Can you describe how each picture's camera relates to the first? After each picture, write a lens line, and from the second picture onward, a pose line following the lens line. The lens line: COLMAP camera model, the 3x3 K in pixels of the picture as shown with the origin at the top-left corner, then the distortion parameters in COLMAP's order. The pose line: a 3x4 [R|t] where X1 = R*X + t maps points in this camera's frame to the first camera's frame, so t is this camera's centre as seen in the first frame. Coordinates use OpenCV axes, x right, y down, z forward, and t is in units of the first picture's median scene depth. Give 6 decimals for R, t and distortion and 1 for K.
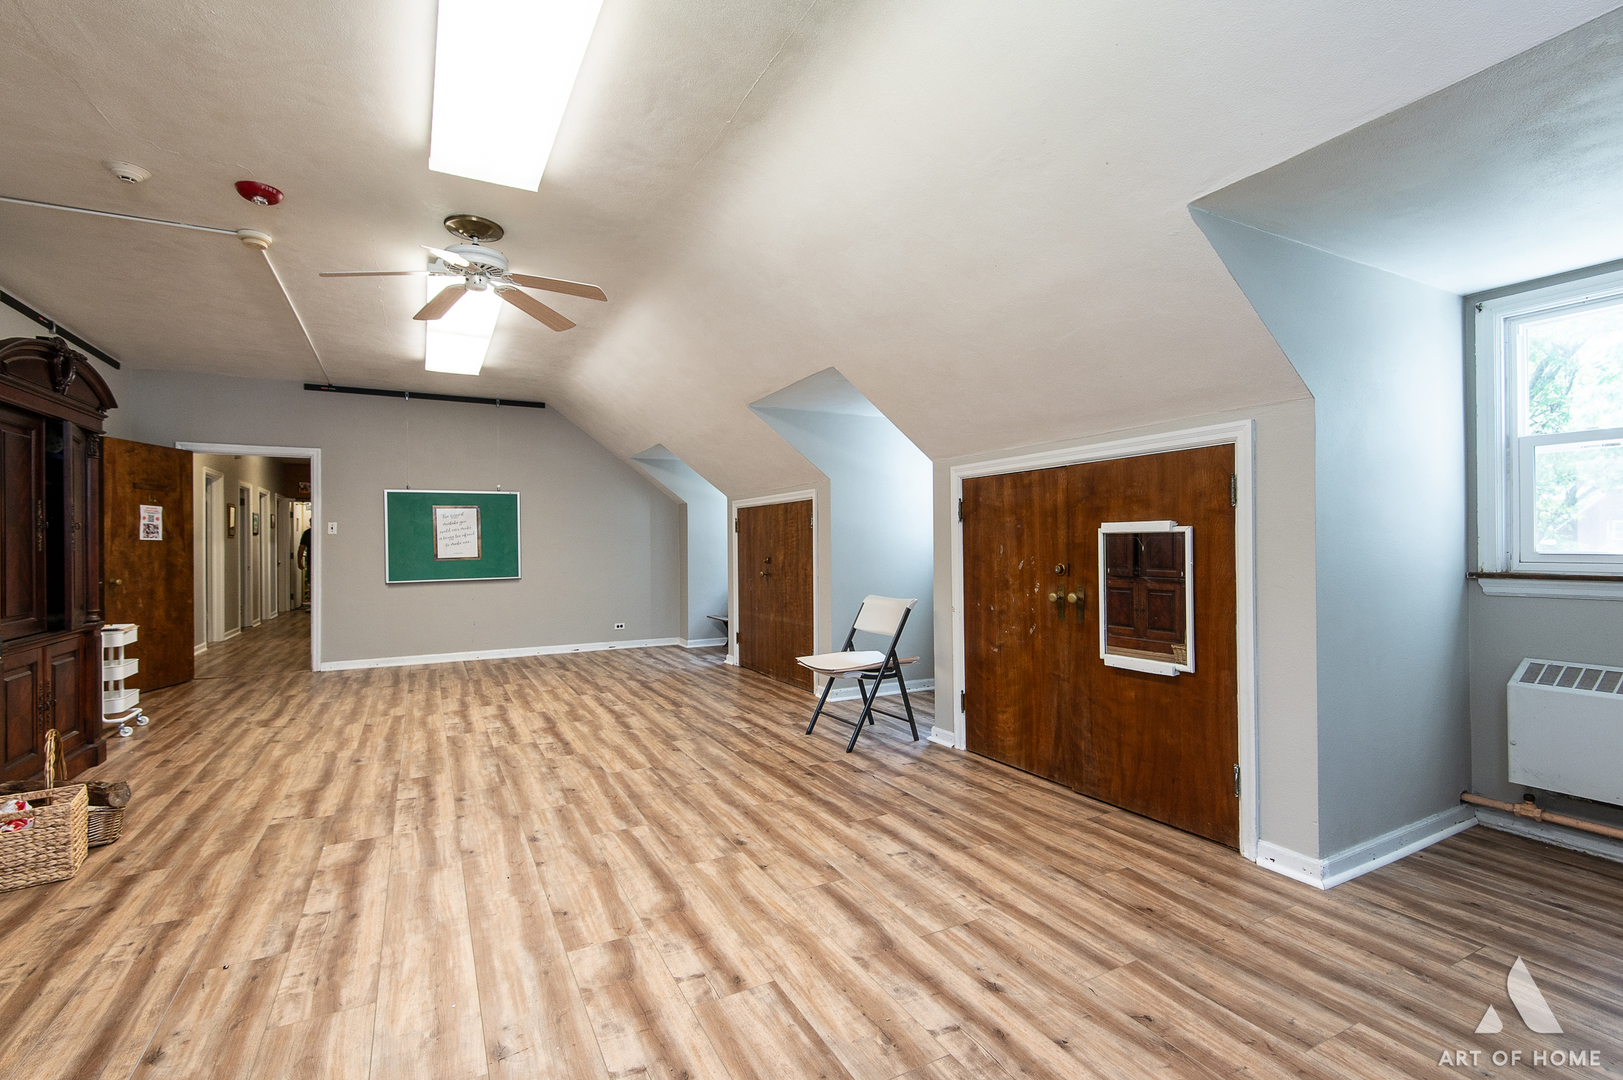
lens RADIAL K [[728.5, 0, 826.1], [0, 728.5, 544.5], [0, 0, 1]] dist [0.011205, -0.008428]
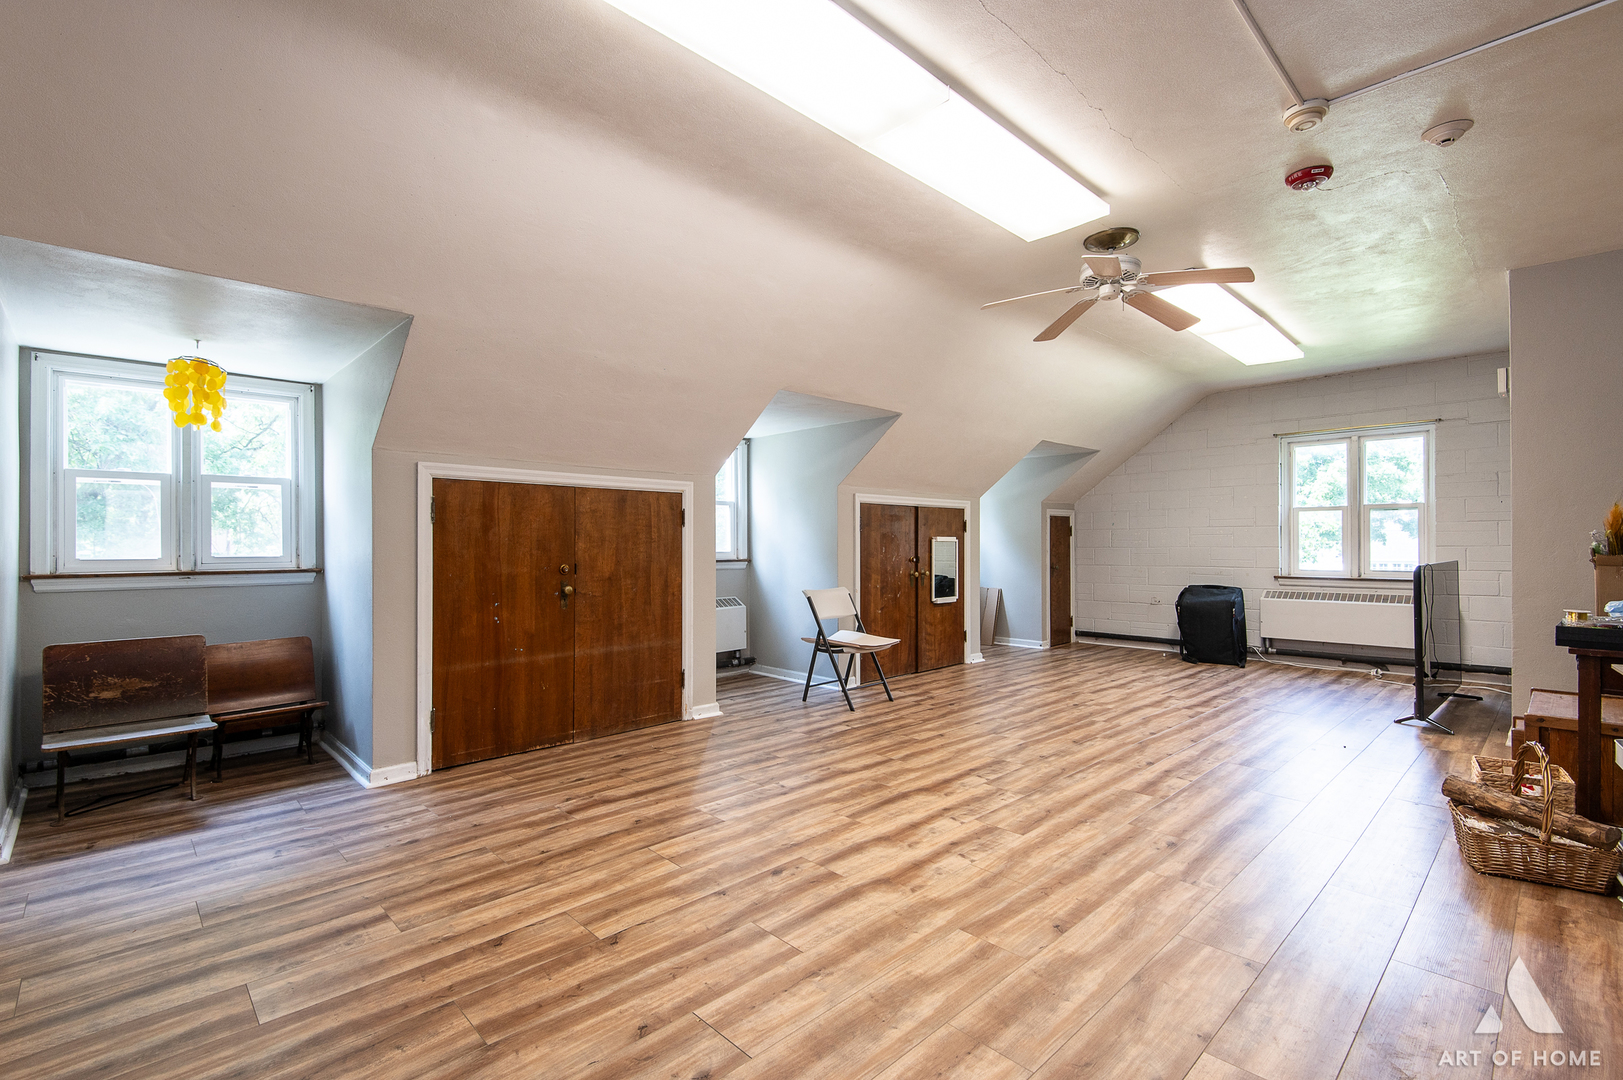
lens RADIAL K [[728.5, 0, 799.2], [0, 728.5, 533.3], [0, 0, 1]] dist [0.011205, -0.008428]
pose [[-0.253092, 0.026321, 0.967084, -1.301781], [0.001140, 0.999637, -0.026909, 0.015039], [-0.967442, -0.005708, -0.253030, 1.604567]]
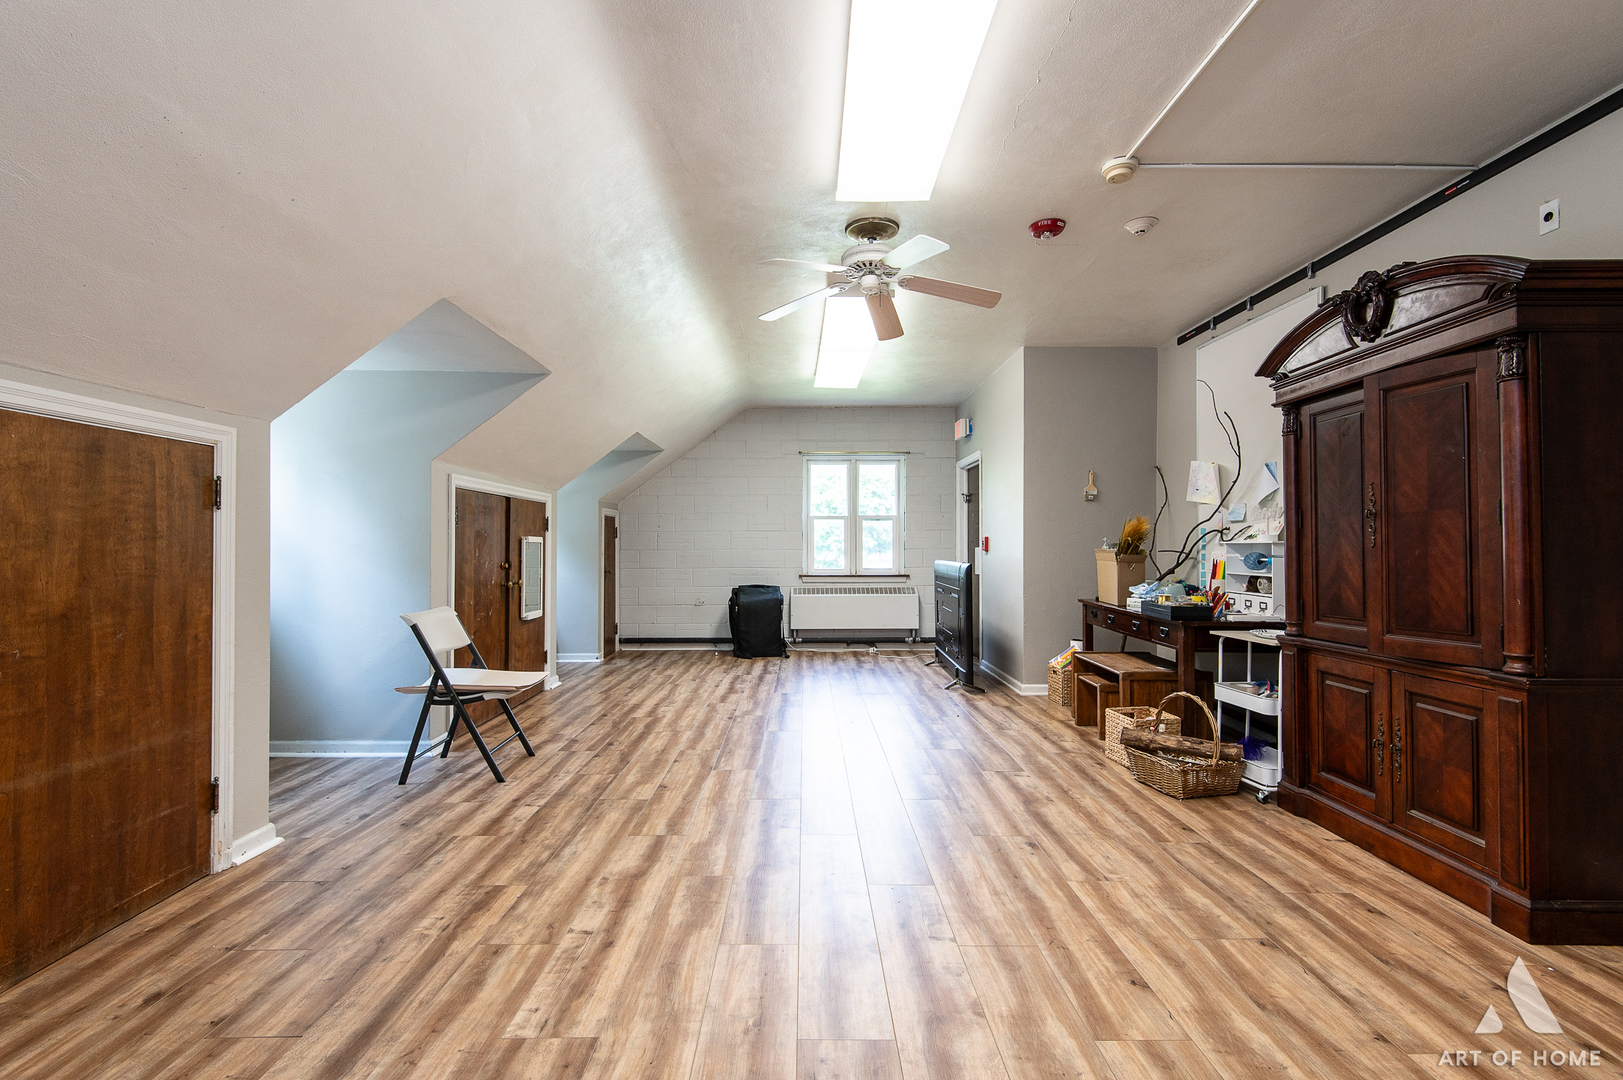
lens RADIAL K [[728.5, 0, 813.5], [0, 728.5, 538.1], [0, 0, 1]] dist [0.011205, -0.008428]
pose [[-0.881467, 0.014604, 0.472020, -0.831838], [0.005254, 0.999763, -0.021120, 0.012439], [-0.472217, -0.016136, -0.881335, 1.816237]]
